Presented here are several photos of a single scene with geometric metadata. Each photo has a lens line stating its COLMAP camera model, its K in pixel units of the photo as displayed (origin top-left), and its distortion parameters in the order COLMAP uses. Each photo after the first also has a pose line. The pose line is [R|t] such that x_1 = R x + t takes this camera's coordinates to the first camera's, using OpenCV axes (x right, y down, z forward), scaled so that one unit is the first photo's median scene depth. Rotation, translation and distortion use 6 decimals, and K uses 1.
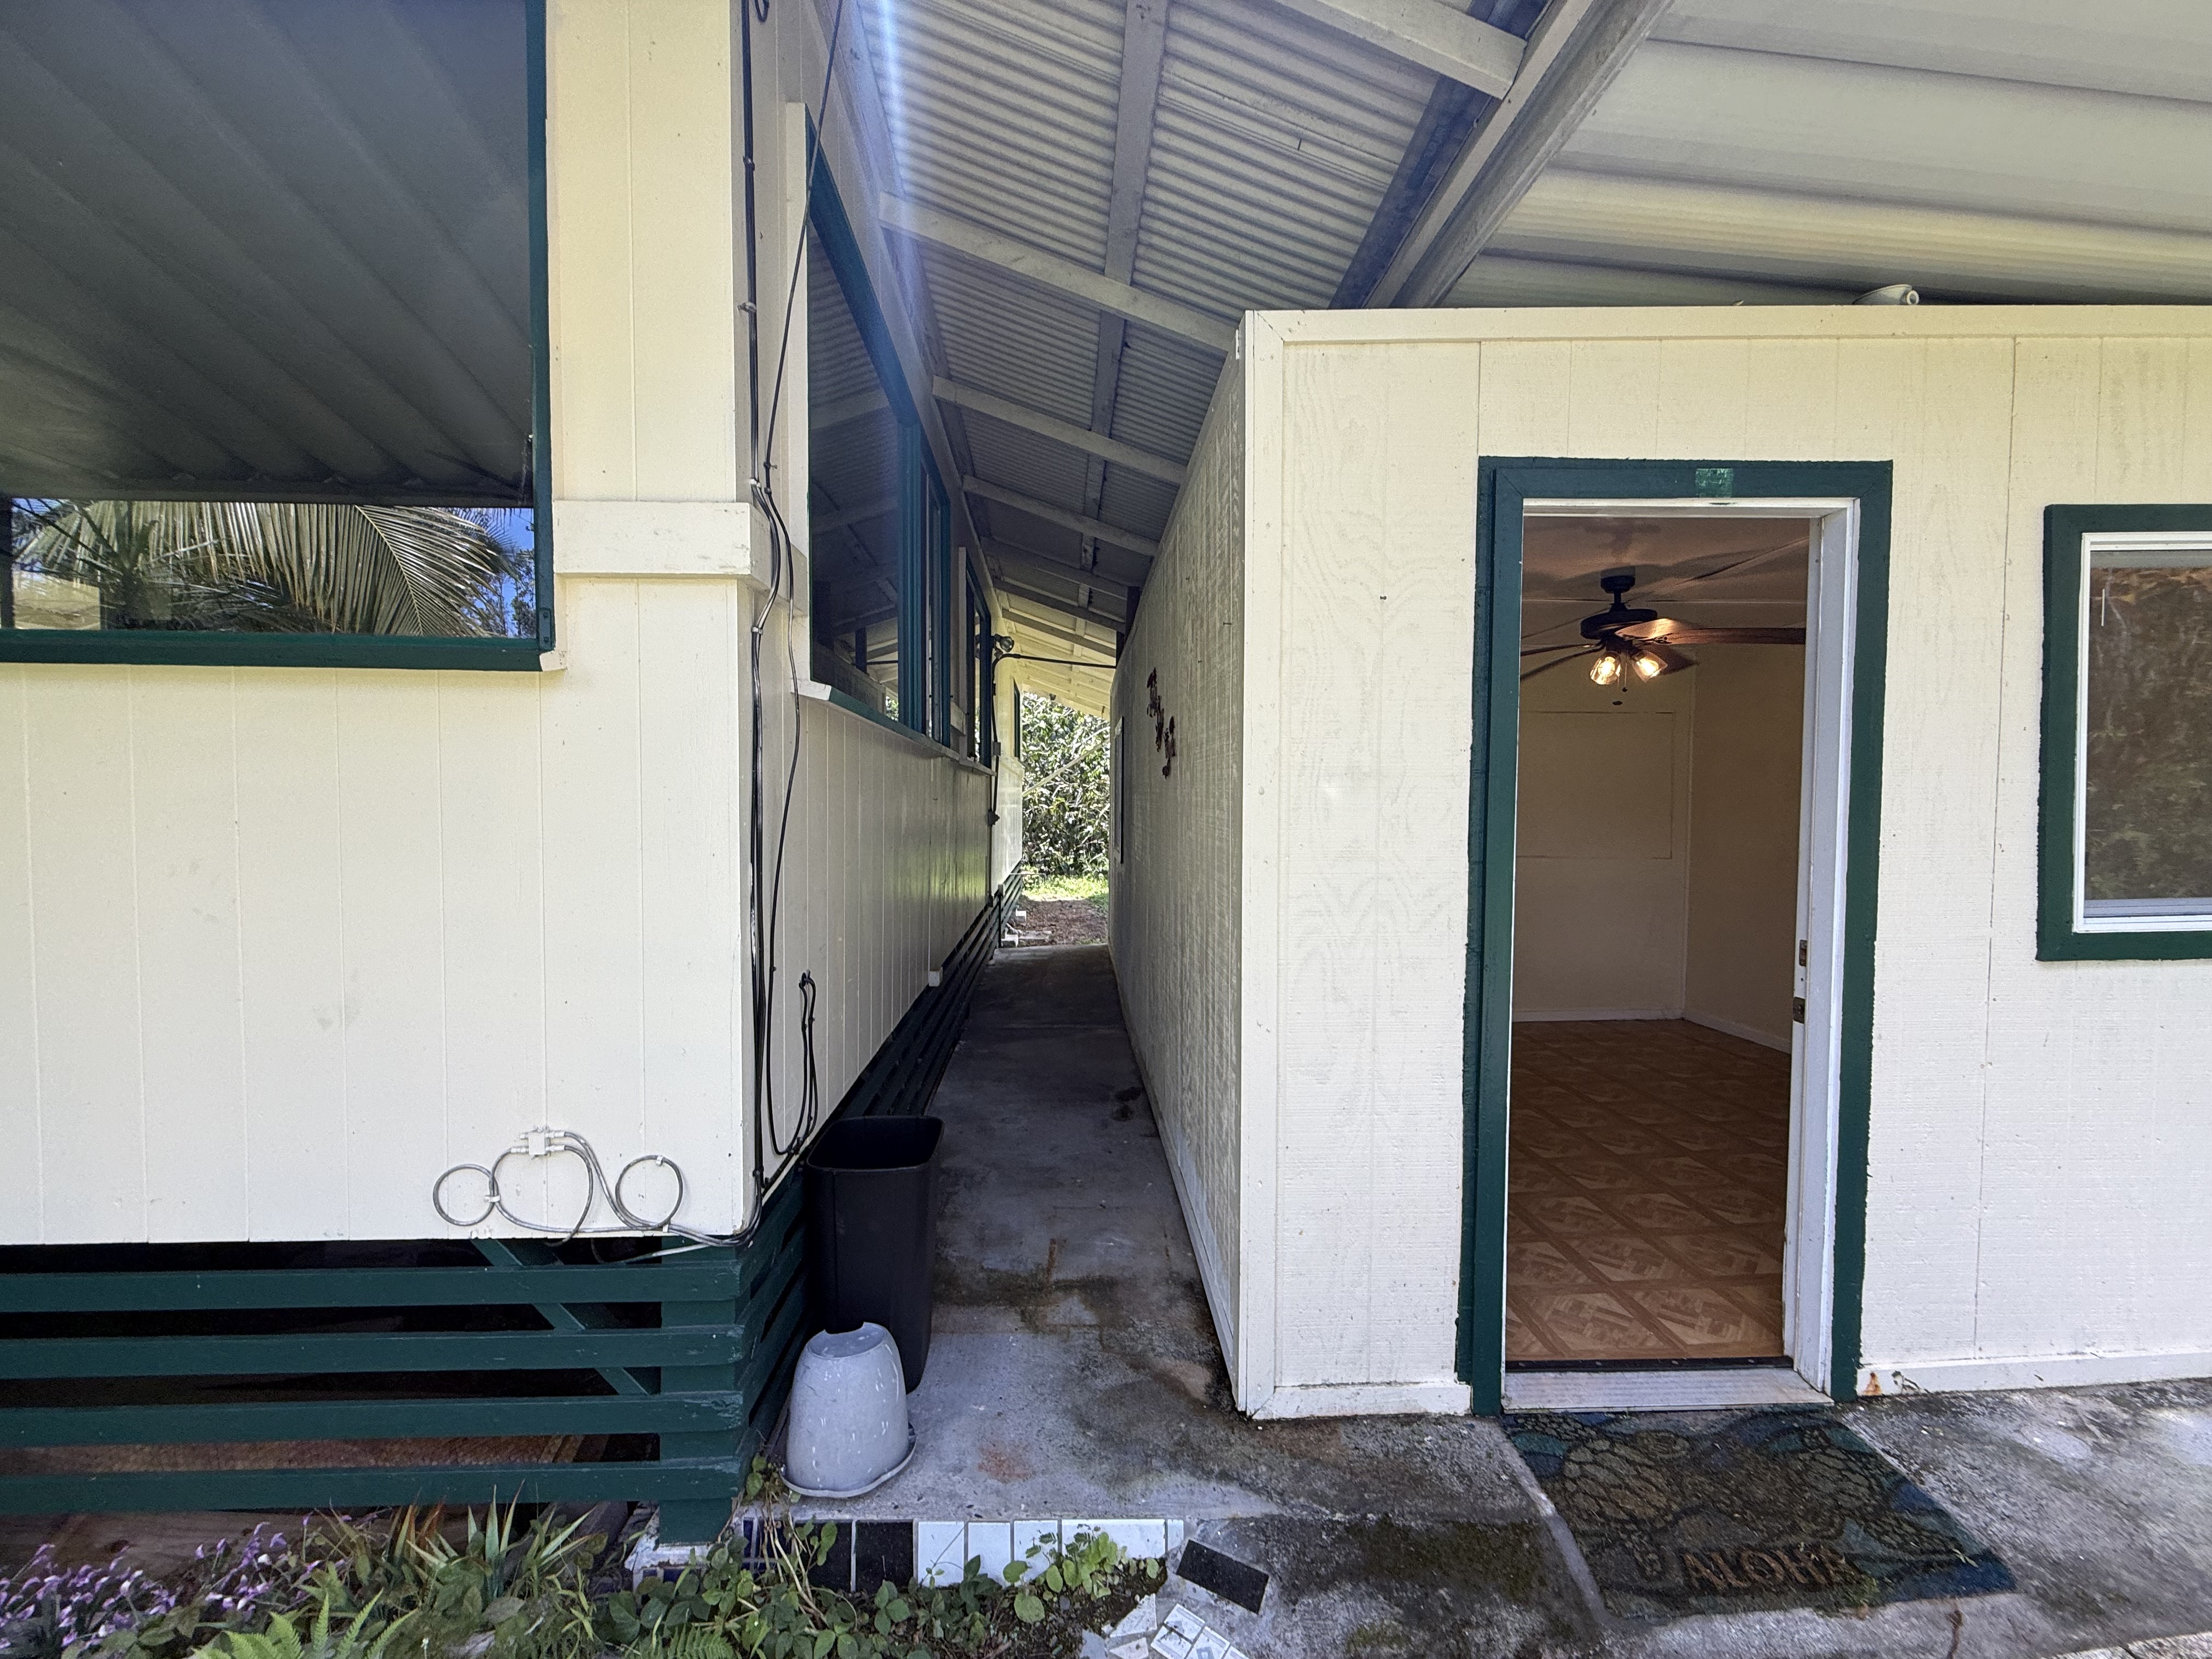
lens RADIAL K [[885.5, 0, 1106.0], [0, 885.5, 829.5], [0, 0, 1]] dist [0.000516, 0.000159]
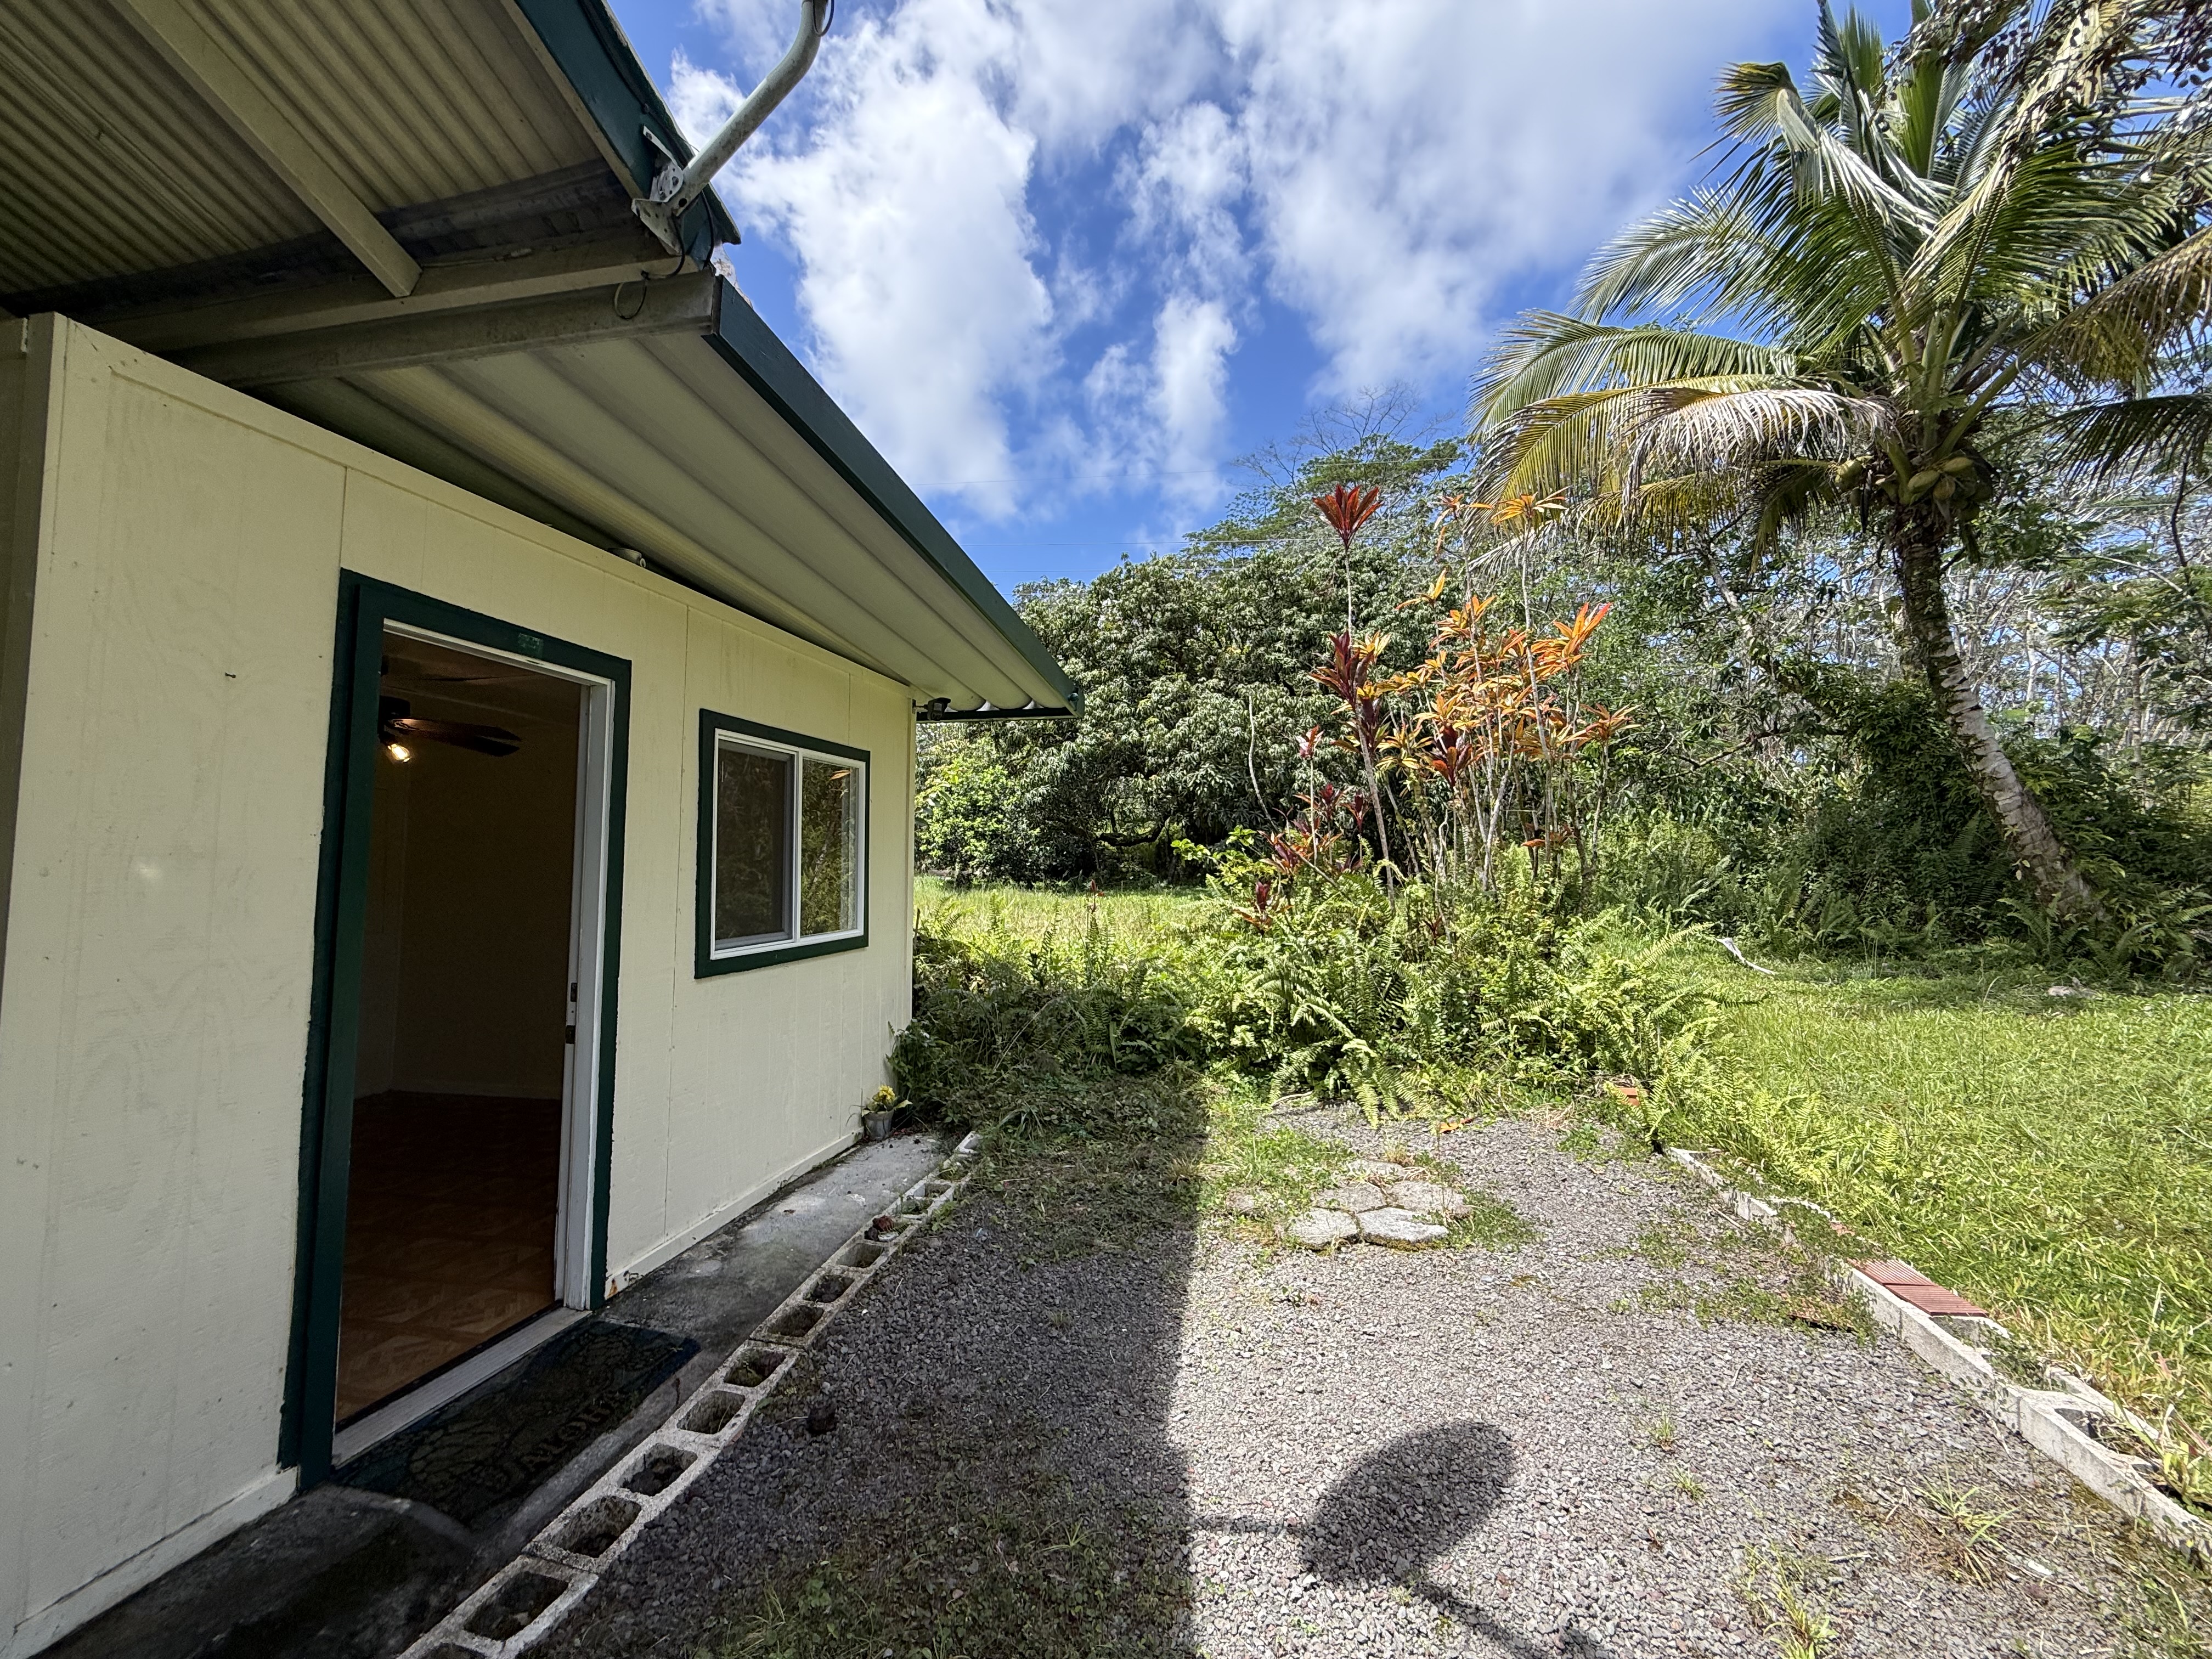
lens RADIAL K [[885.5, 0, 1106.0], [0, 885.5, 829.5], [0, 0, 1]] dist [0.000516, 0.000159]
pose [[0.255101, 0.055142, 0.965341, -0.369189], [0.026107, 0.997616, -0.063884, -0.004248], [-0.966562, 0.041499, 0.253053, -0.172826]]
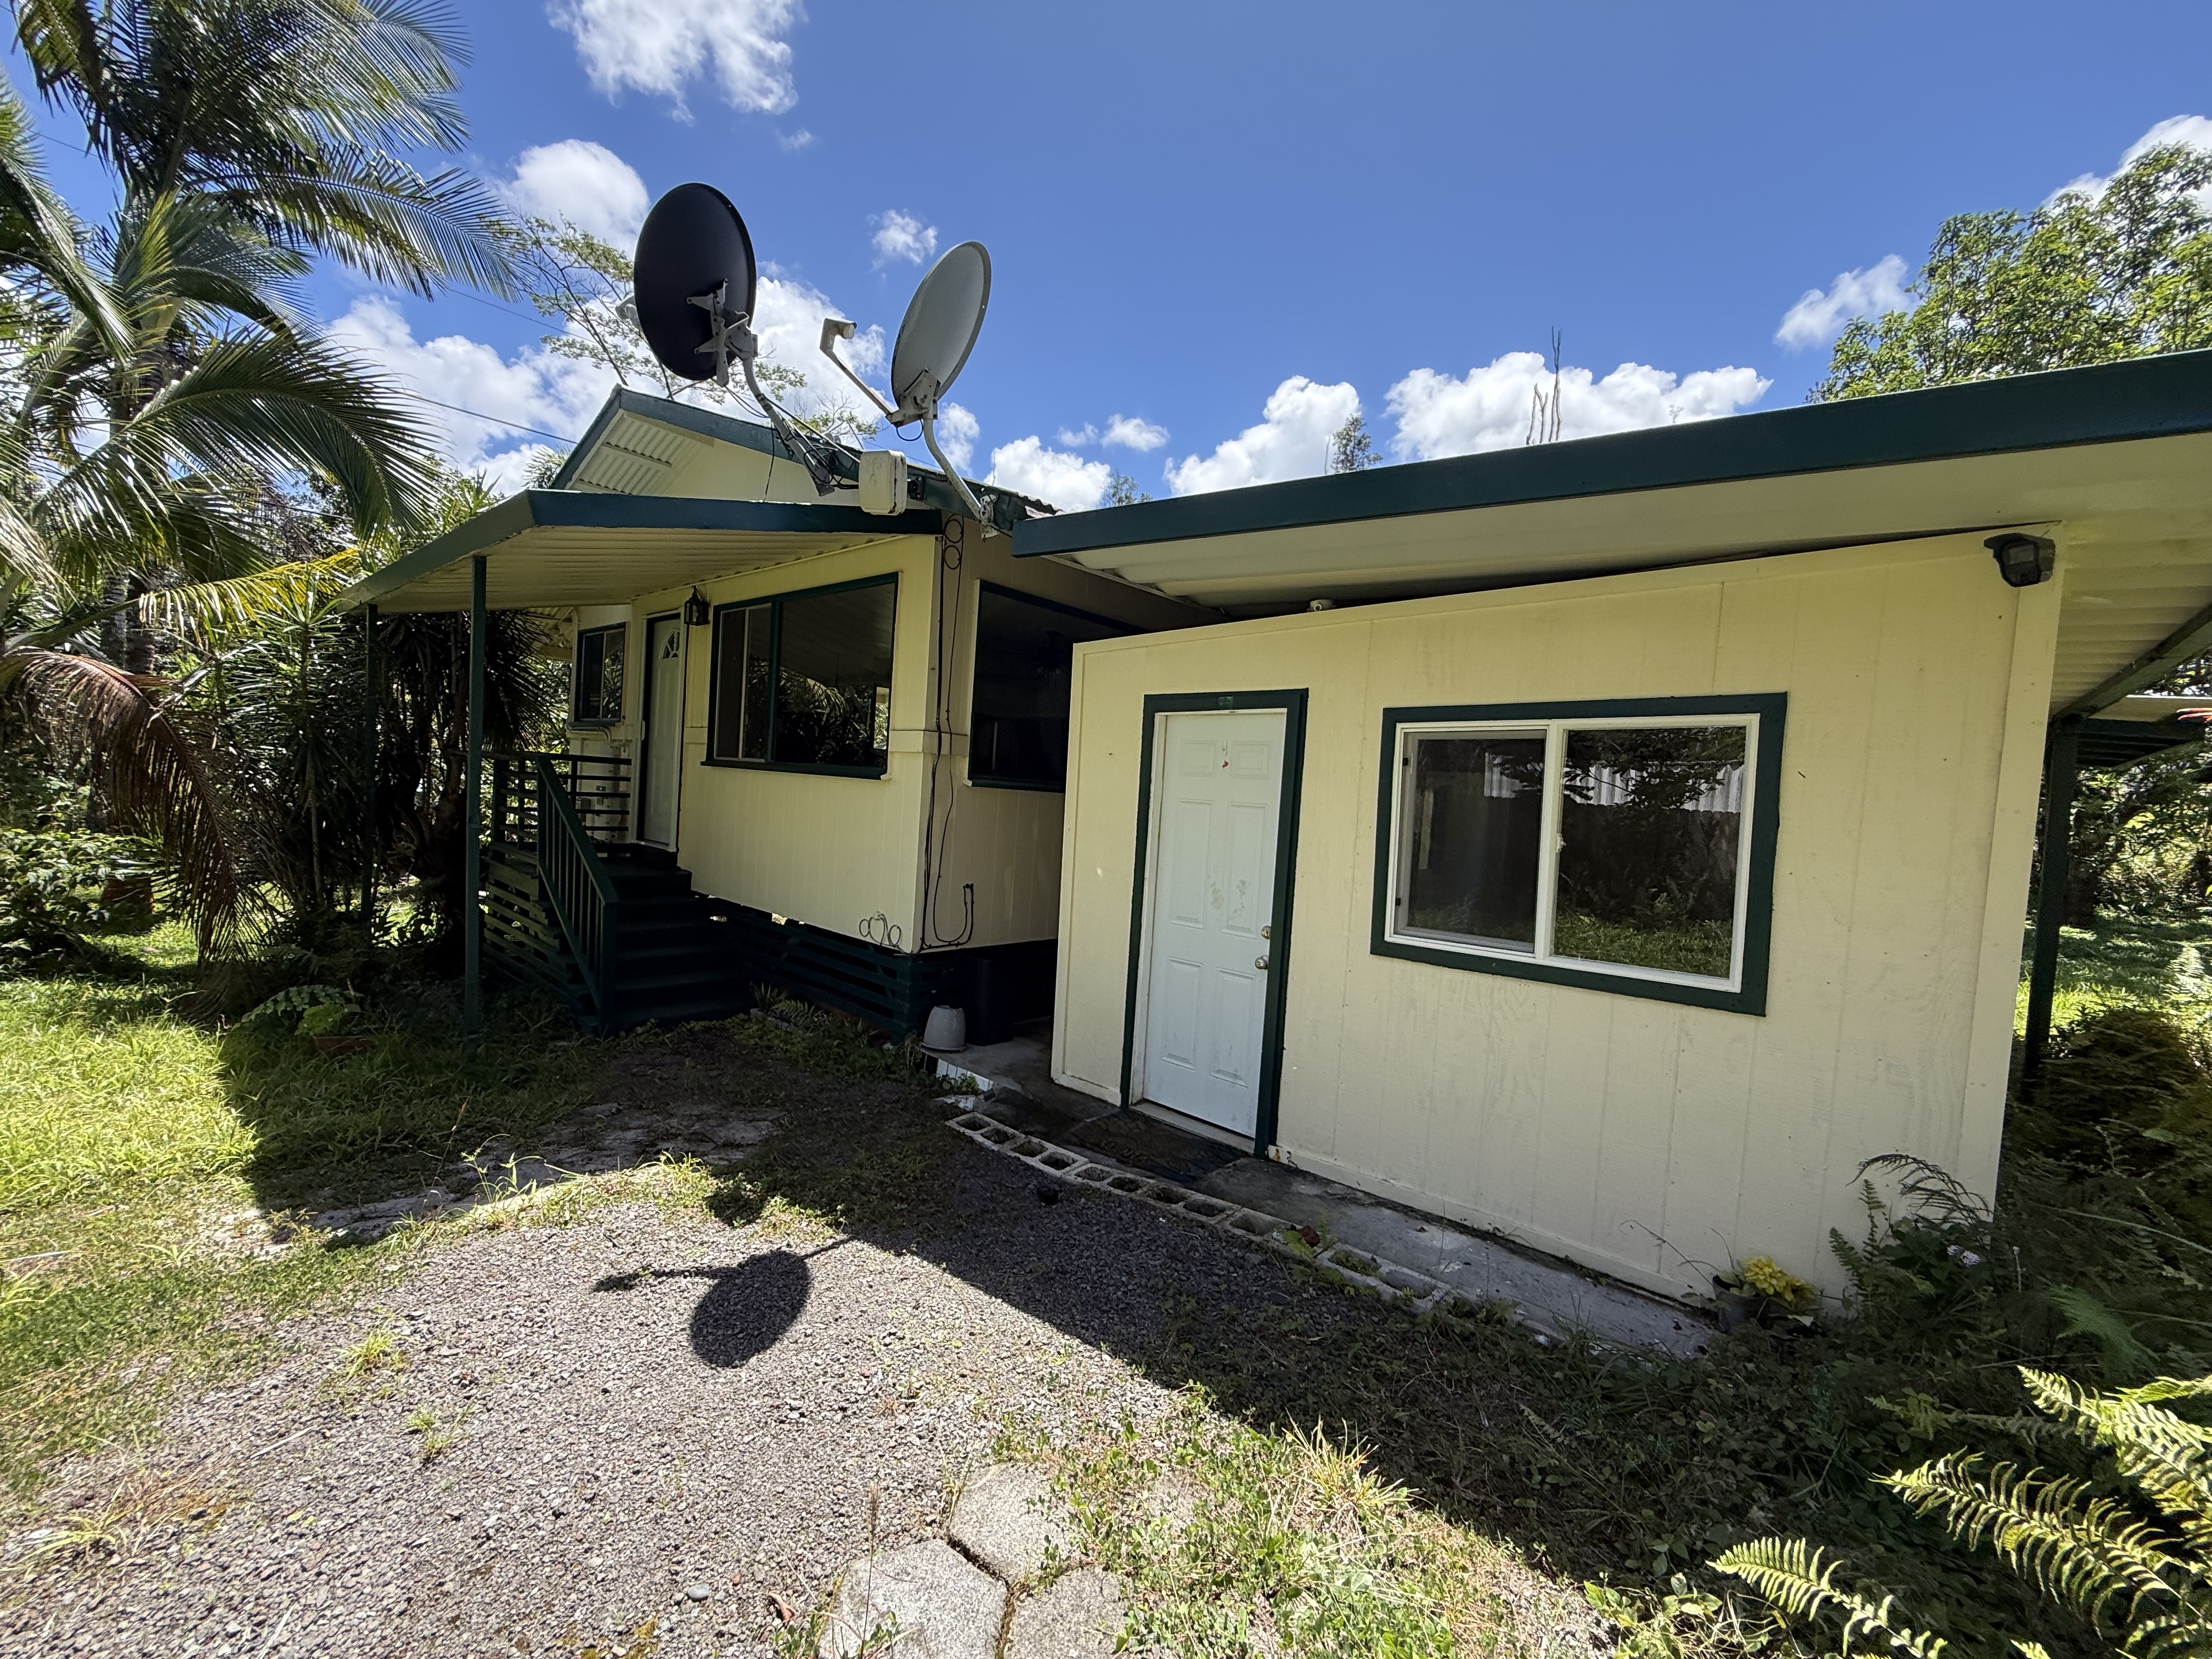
lens RADIAL K [[895.0, 0, 1106.0], [0, 895.0, 829.5], [0, 0, 1]] dist [0.034115, 0.000036]
pose [[0.716054, 0.073221, -0.694194, 1.963637], [-0.087534, 0.996052, 0.014769, -0.088665], [0.692534, 0.050190, 0.719637, -0.744091]]
